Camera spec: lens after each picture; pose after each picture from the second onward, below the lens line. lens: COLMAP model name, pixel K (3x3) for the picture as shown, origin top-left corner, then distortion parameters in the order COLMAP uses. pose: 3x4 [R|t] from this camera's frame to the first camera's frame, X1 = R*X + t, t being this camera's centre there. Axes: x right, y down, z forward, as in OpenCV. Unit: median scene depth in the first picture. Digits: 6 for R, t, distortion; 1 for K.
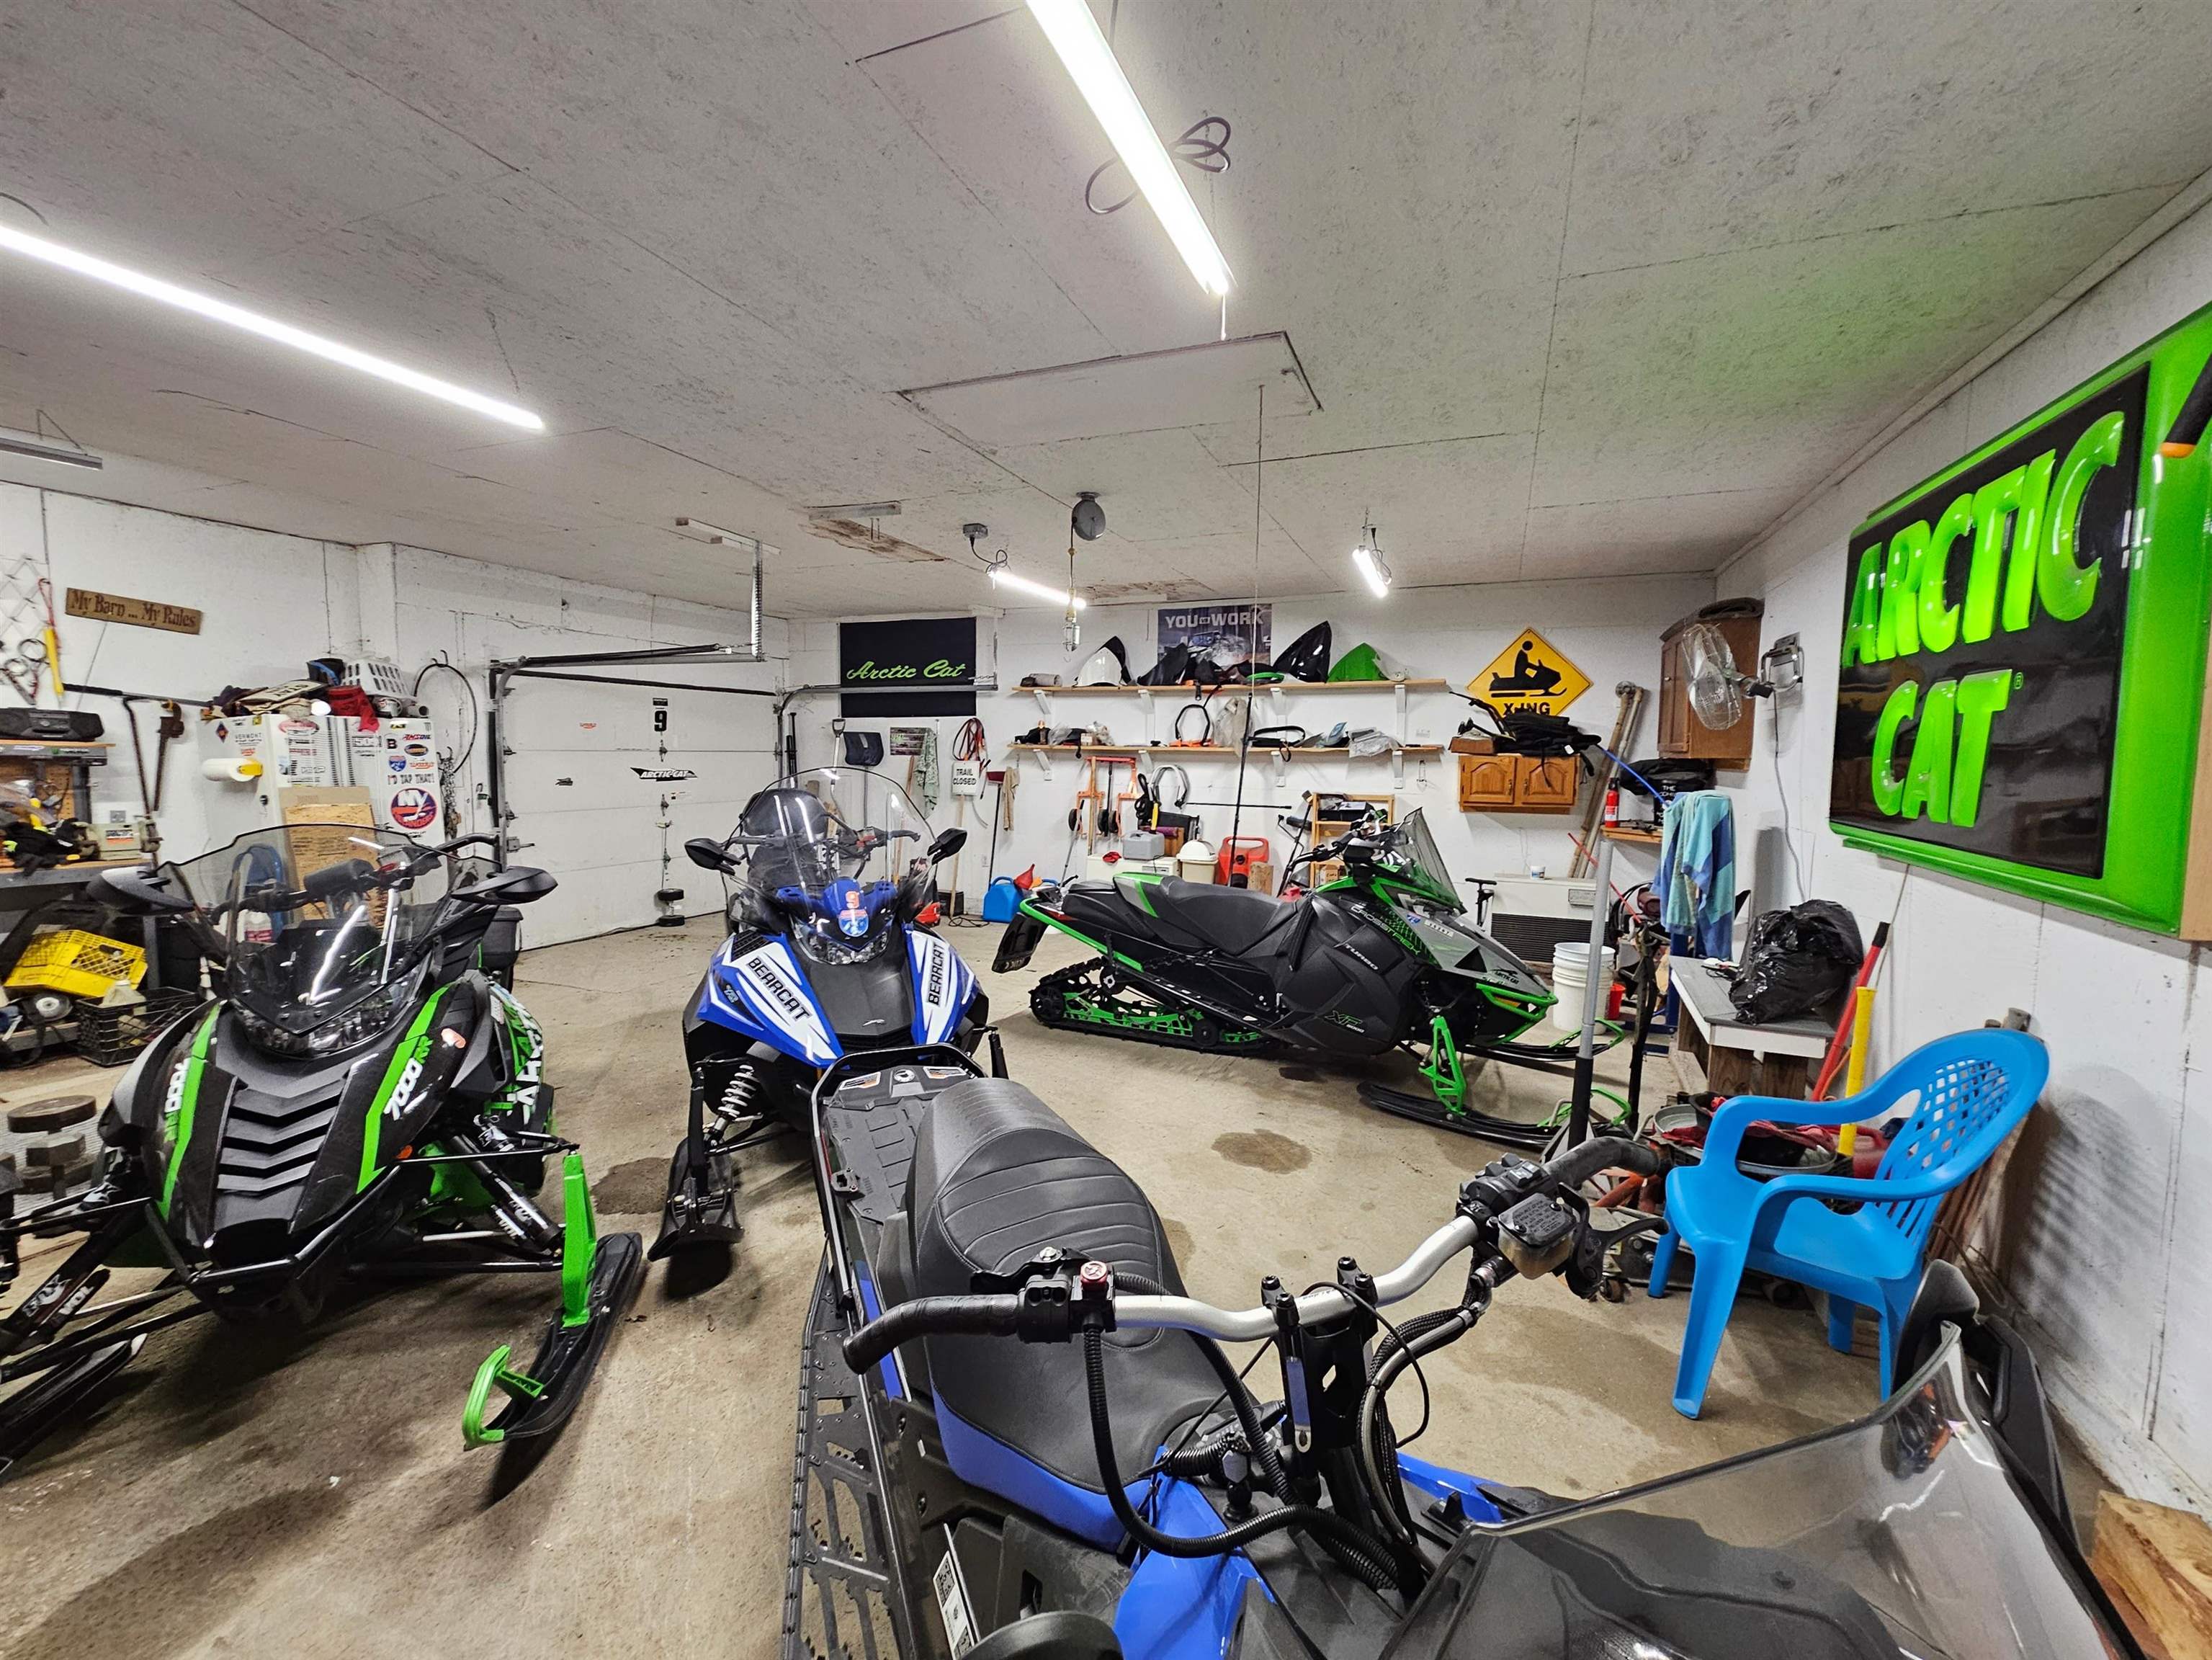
lens RADIAL K [[901.3, 0, 1121.8], [0, 901.3, 835.9], [0, 0, 1]] dist [0.002469, -0.000233]
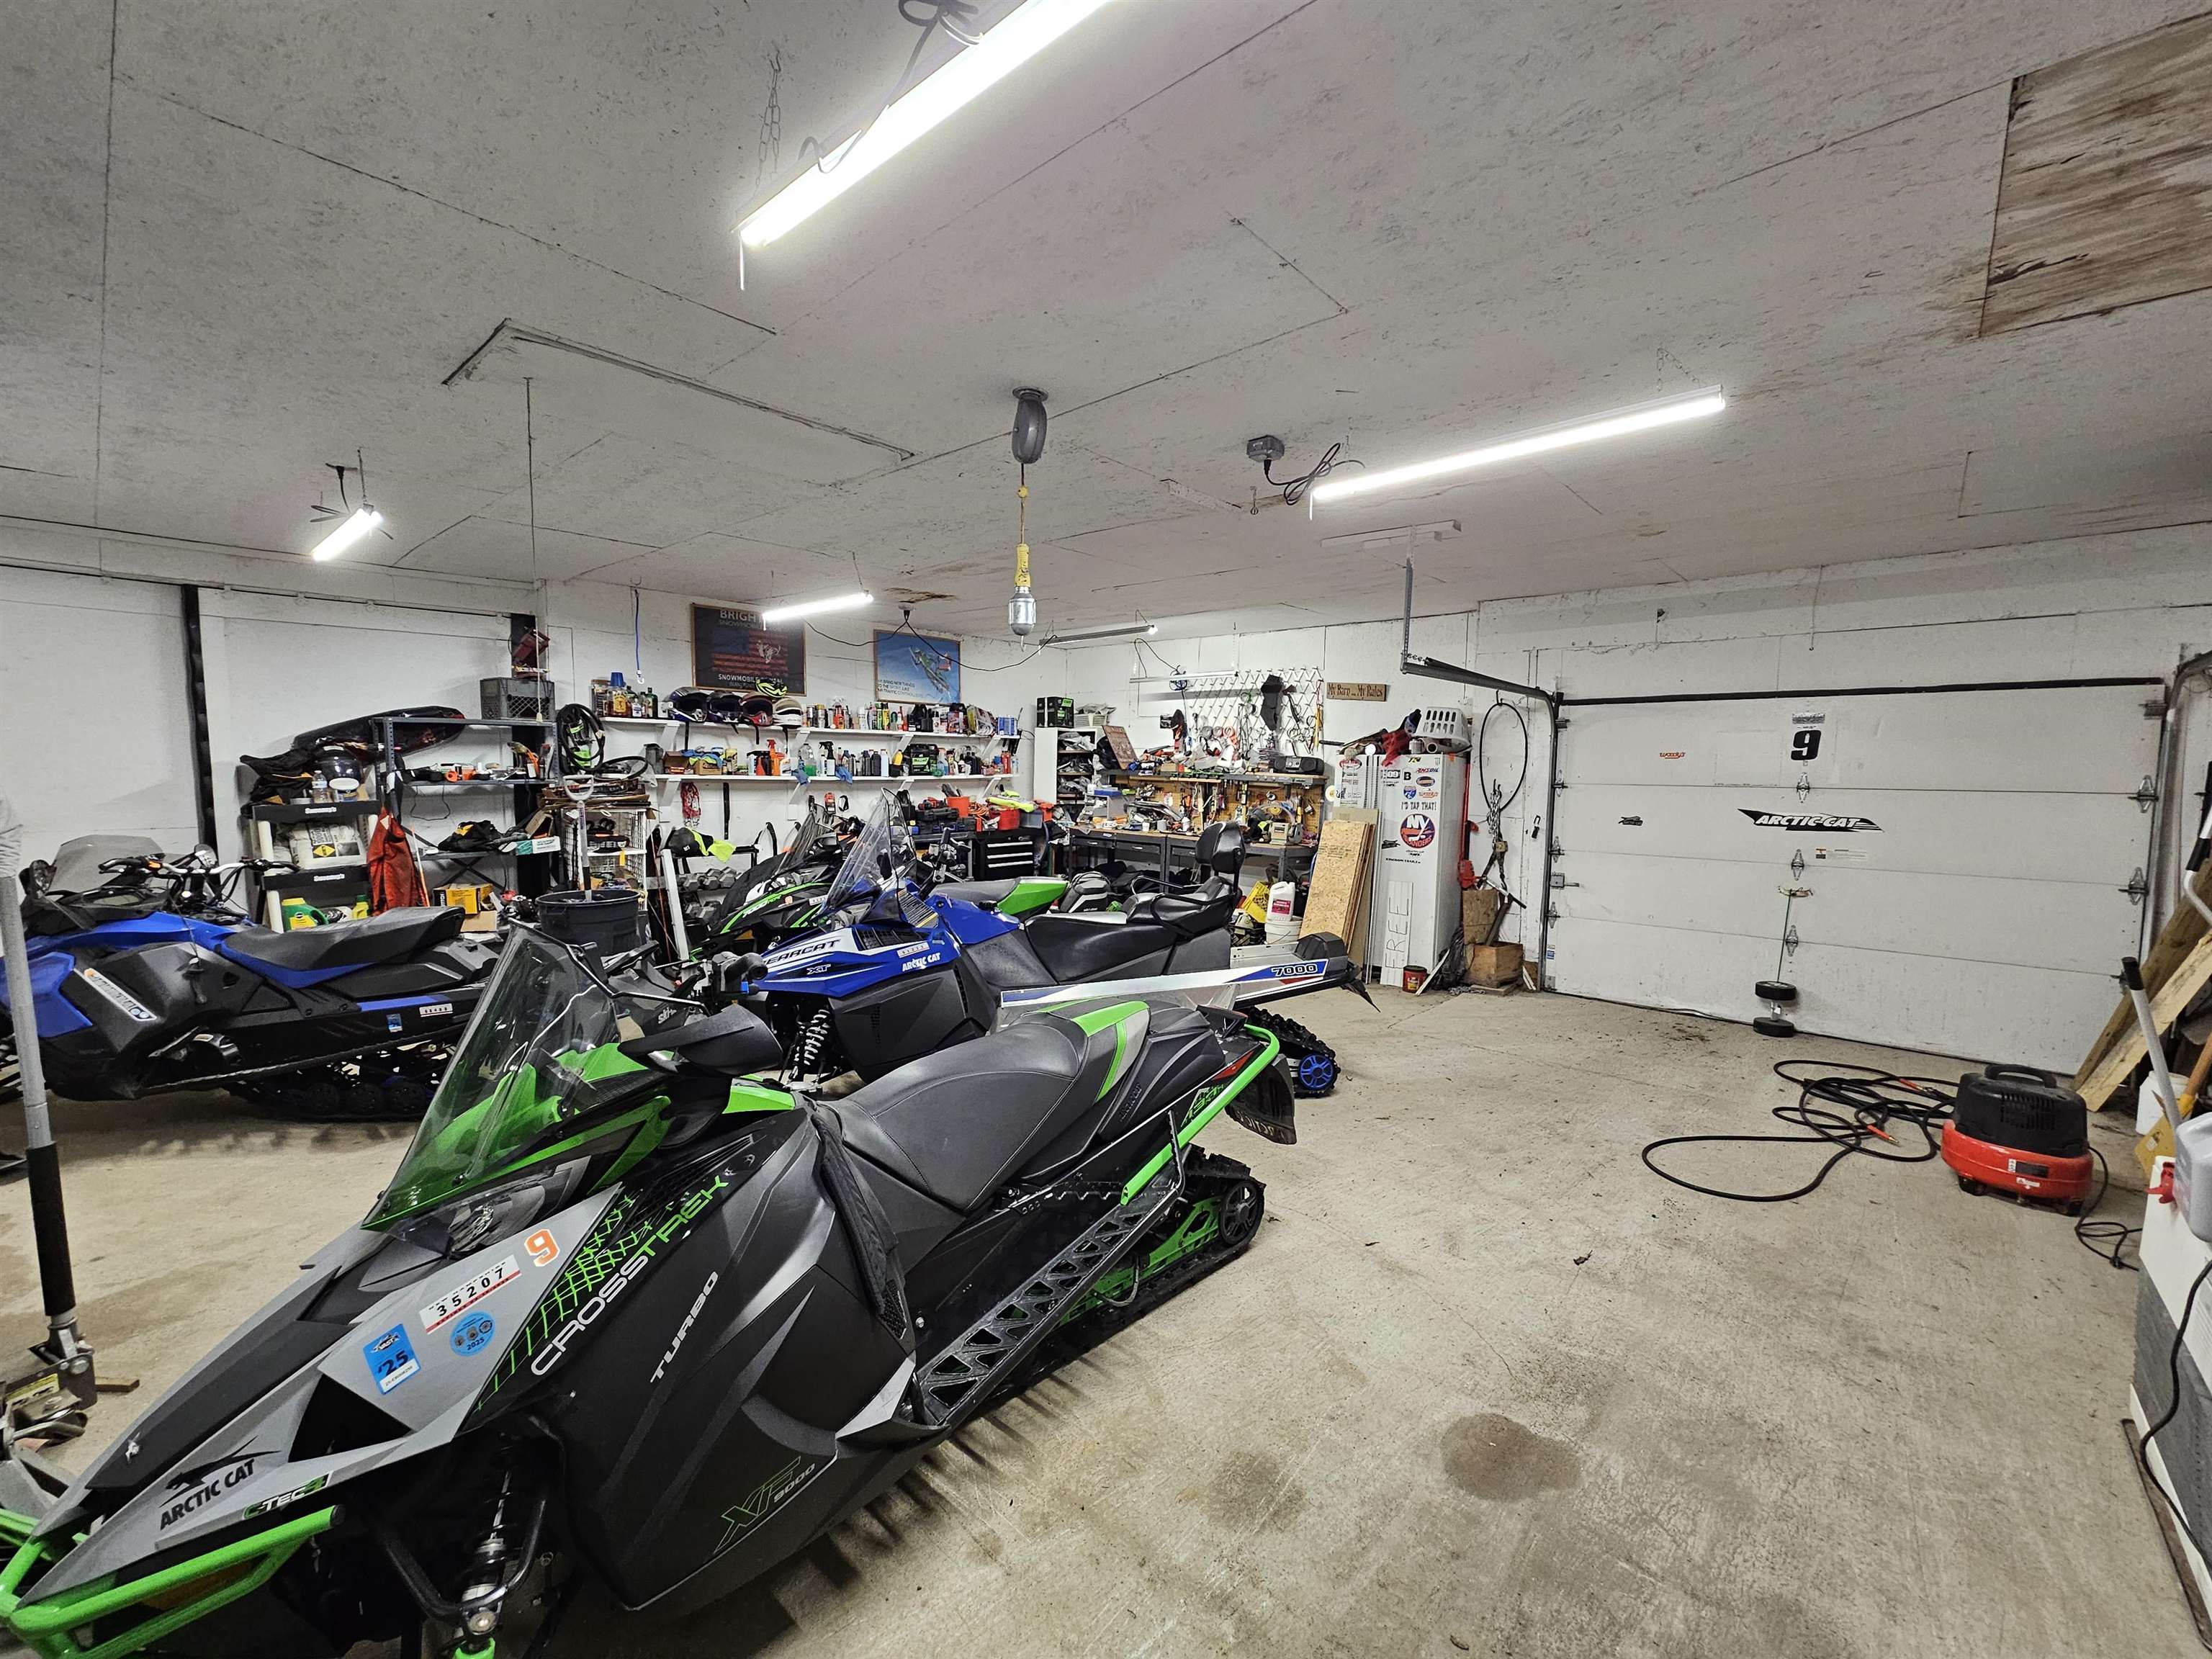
lens RADIAL K [[901.2, 0, 1121.8], [0, 901.2, 835.4], [0, 0, 1]] dist [0.002469, -0.000233]
pose [[-0.321137, 0.055850, -0.945385, 0.446895], [-0.104323, 0.990098, 0.093929, -0.093920], [0.941269, 0.128789, -0.312130, 0.995818]]
